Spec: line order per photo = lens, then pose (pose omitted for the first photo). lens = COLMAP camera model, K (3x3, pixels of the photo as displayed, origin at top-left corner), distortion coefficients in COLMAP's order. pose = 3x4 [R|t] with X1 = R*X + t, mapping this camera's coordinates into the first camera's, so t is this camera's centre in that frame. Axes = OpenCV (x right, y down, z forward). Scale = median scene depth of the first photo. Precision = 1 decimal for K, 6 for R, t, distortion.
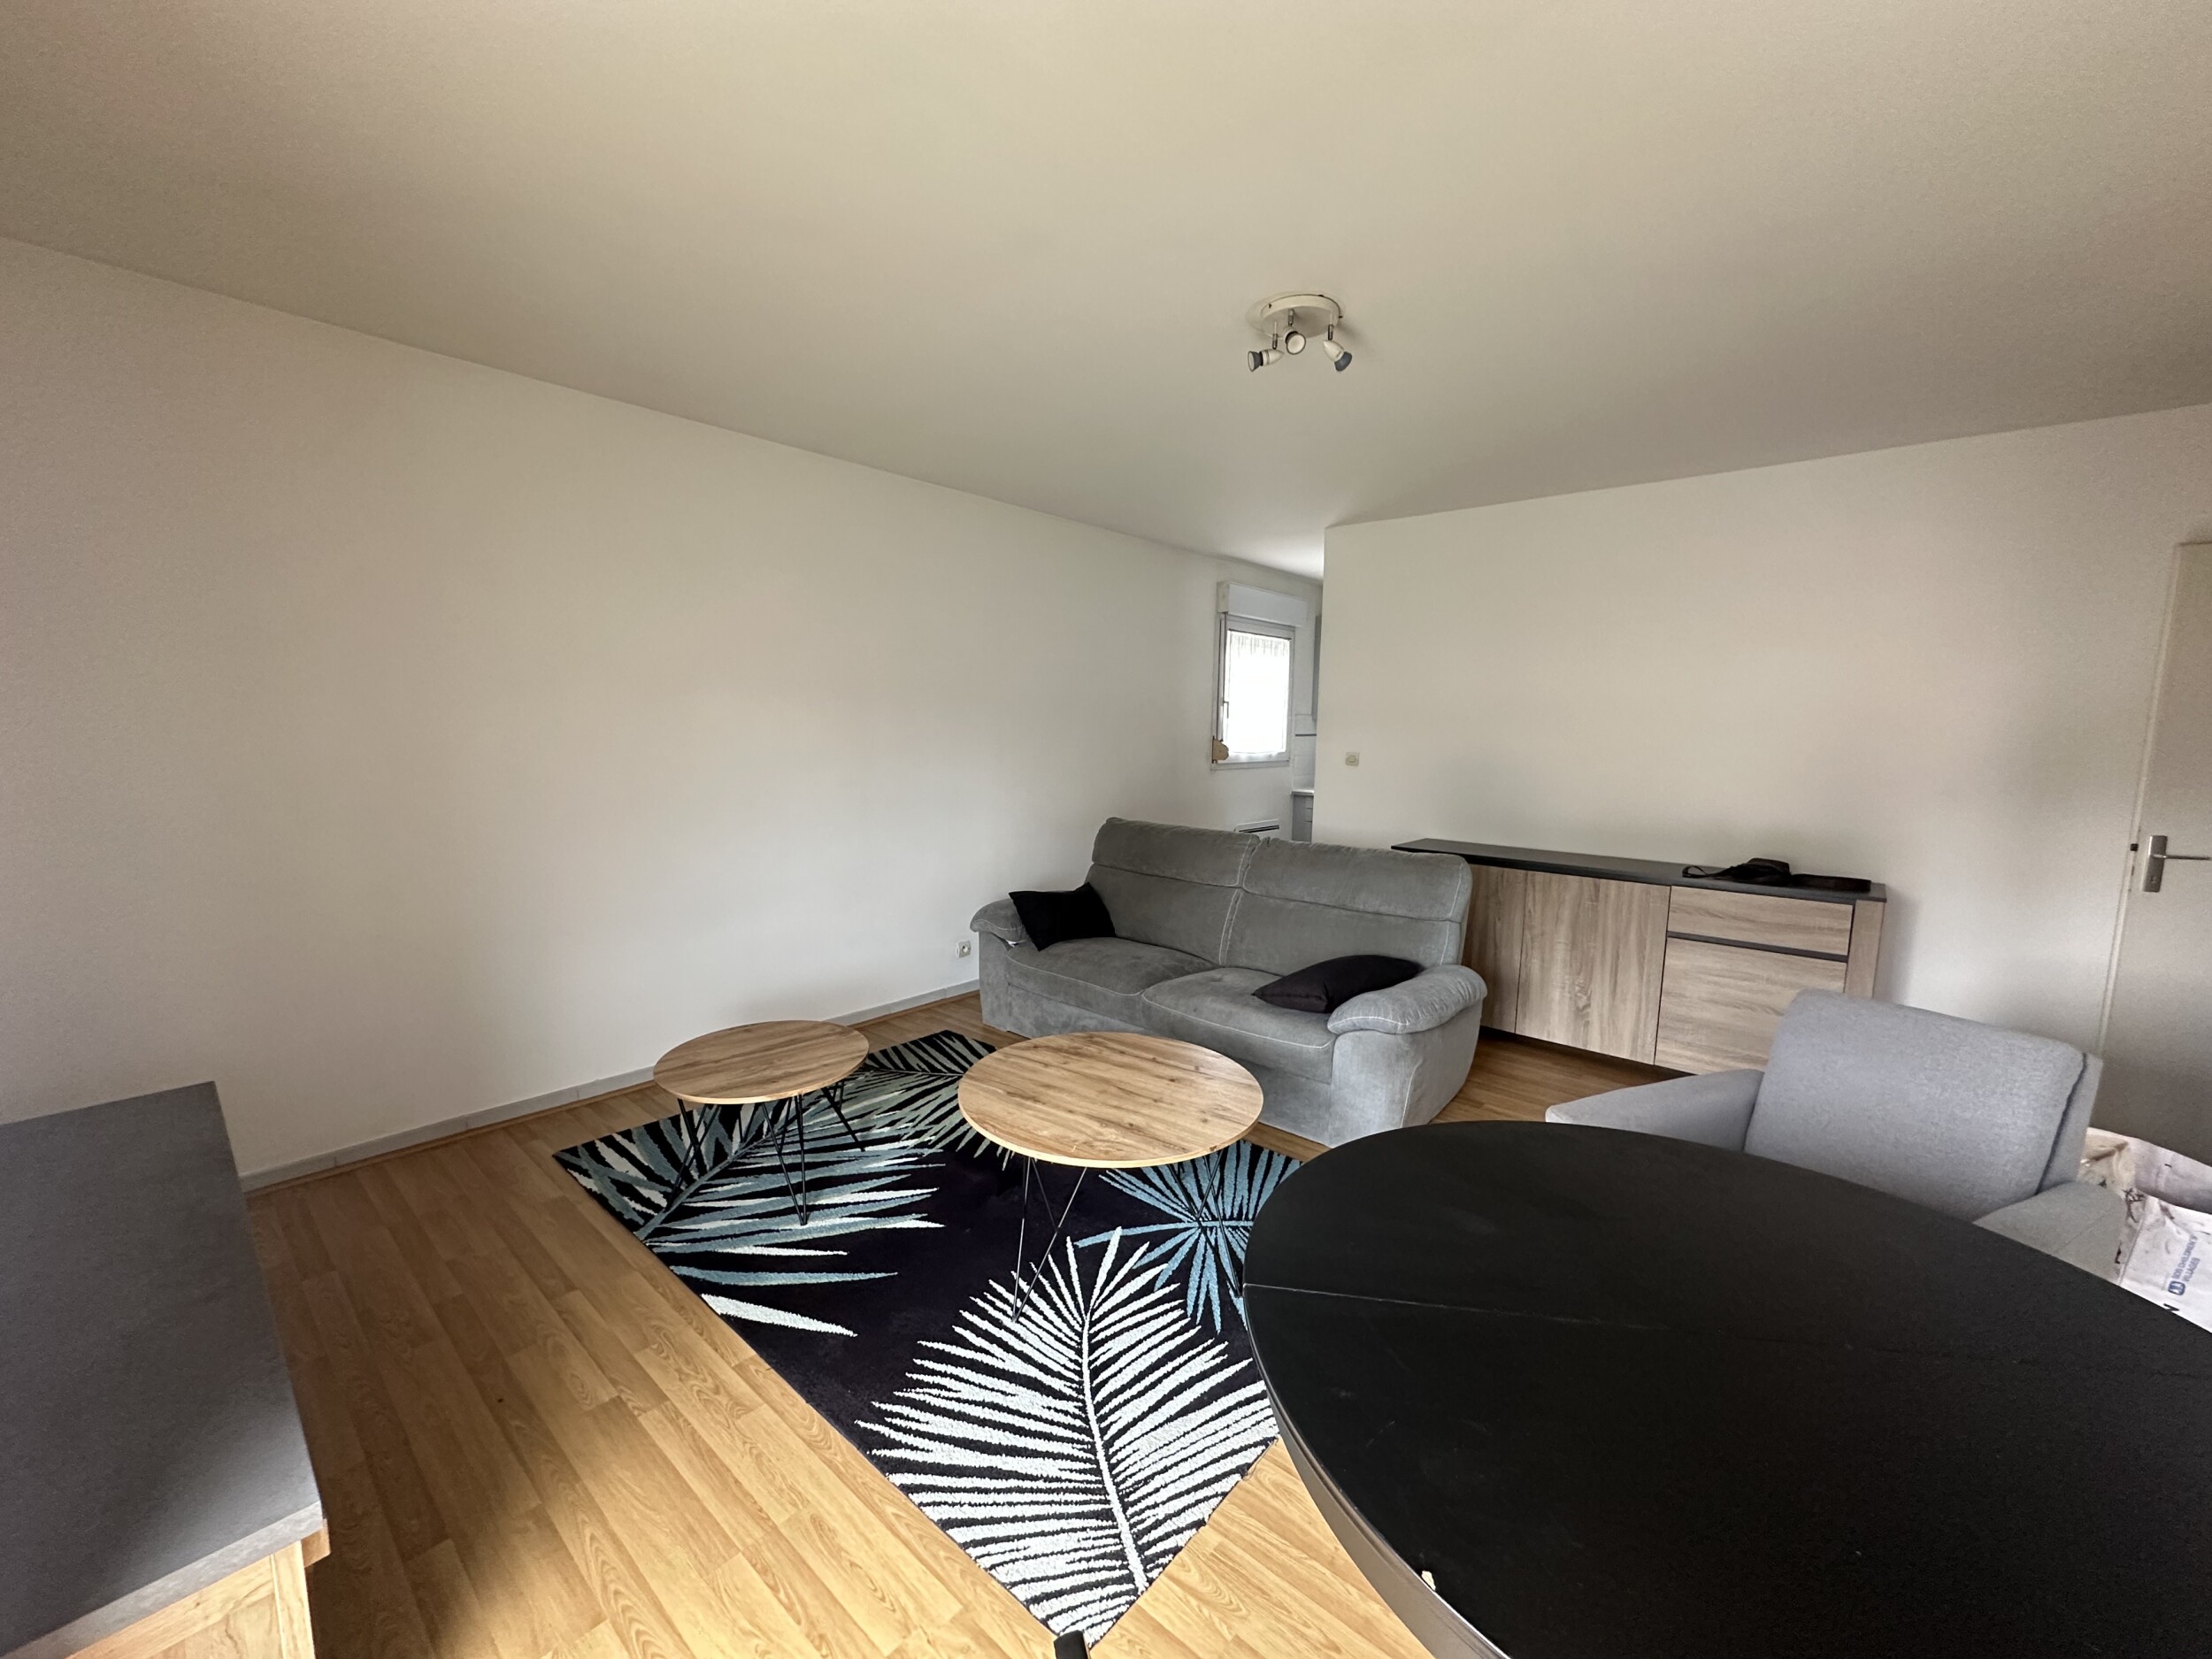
lens RADIAL K [[883.1, 0, 1105.5], [0, 883.1, 829.9], [0, 0, 1]] dist [0.002024, 0.000497]
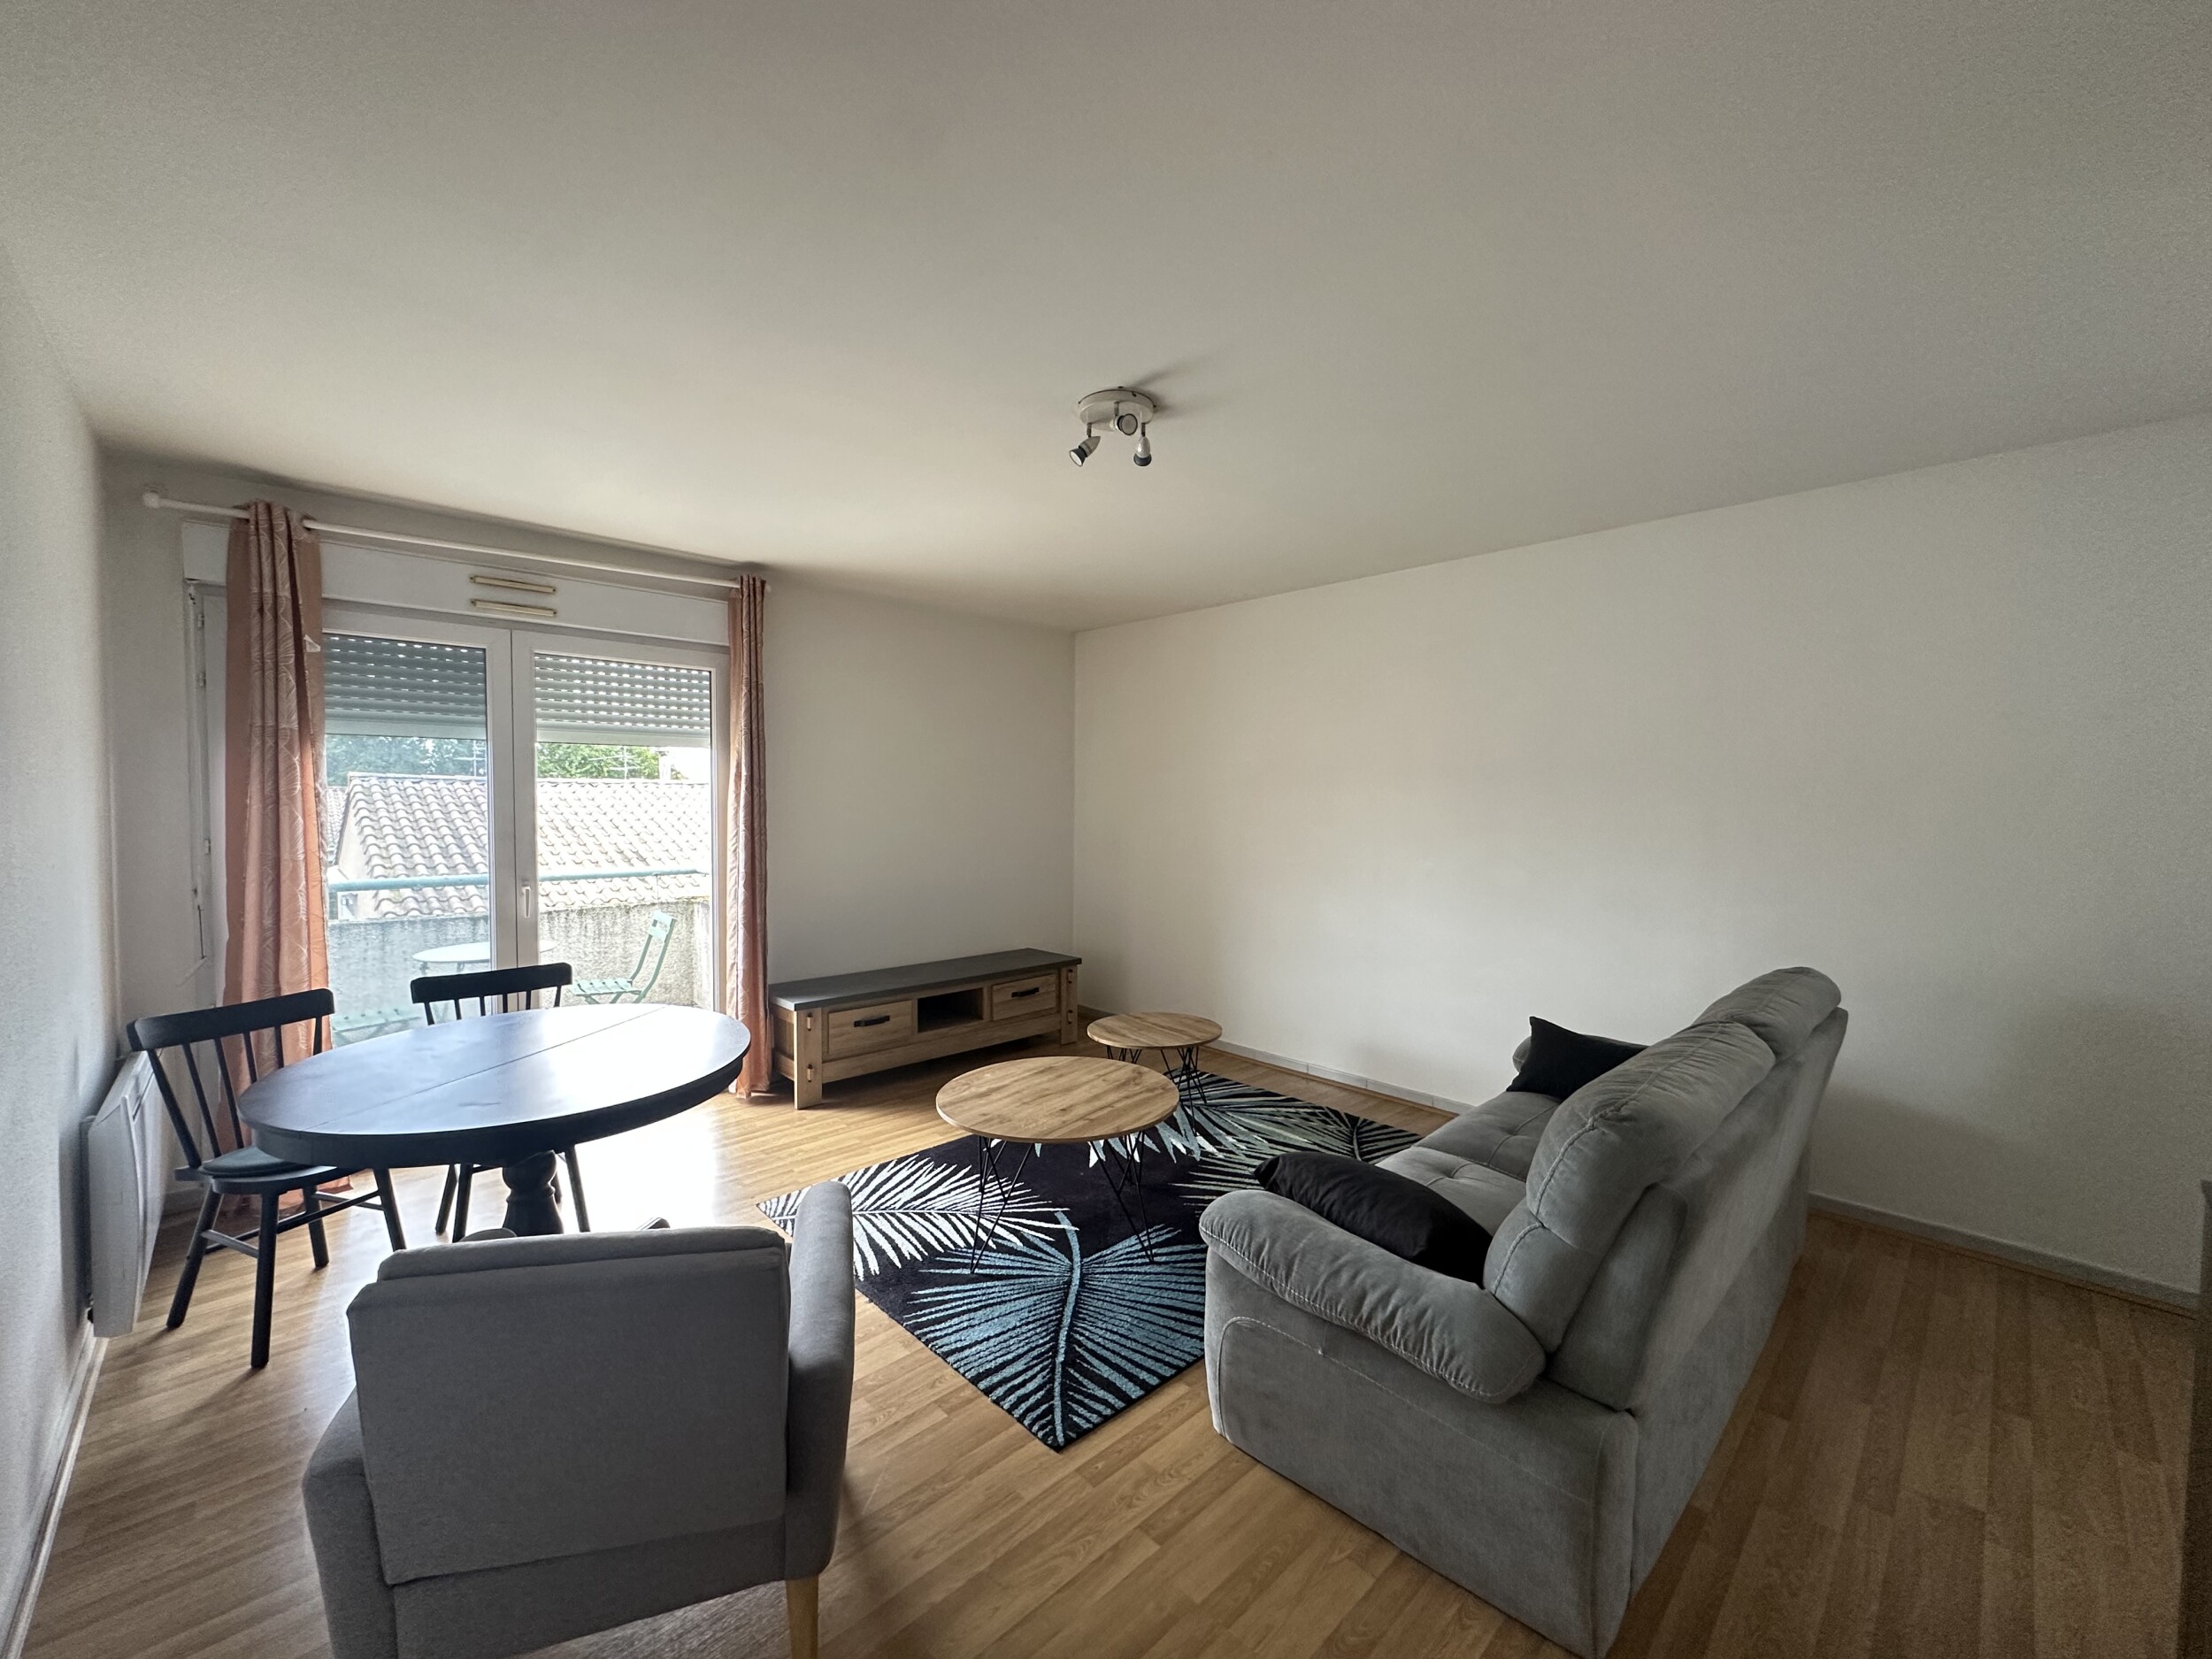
lens RADIAL K [[883.1, 0, 1103.3], [0, 883.1, 832.2], [0, 0, 1]] dist [0.002024, 0.000497]
pose [[-0.083367, 0.022602, -0.996263, 1.145133], [-0.127937, 0.991227, 0.033193, -0.115766], [0.988272, 0.130226, -0.079744, 1.030376]]
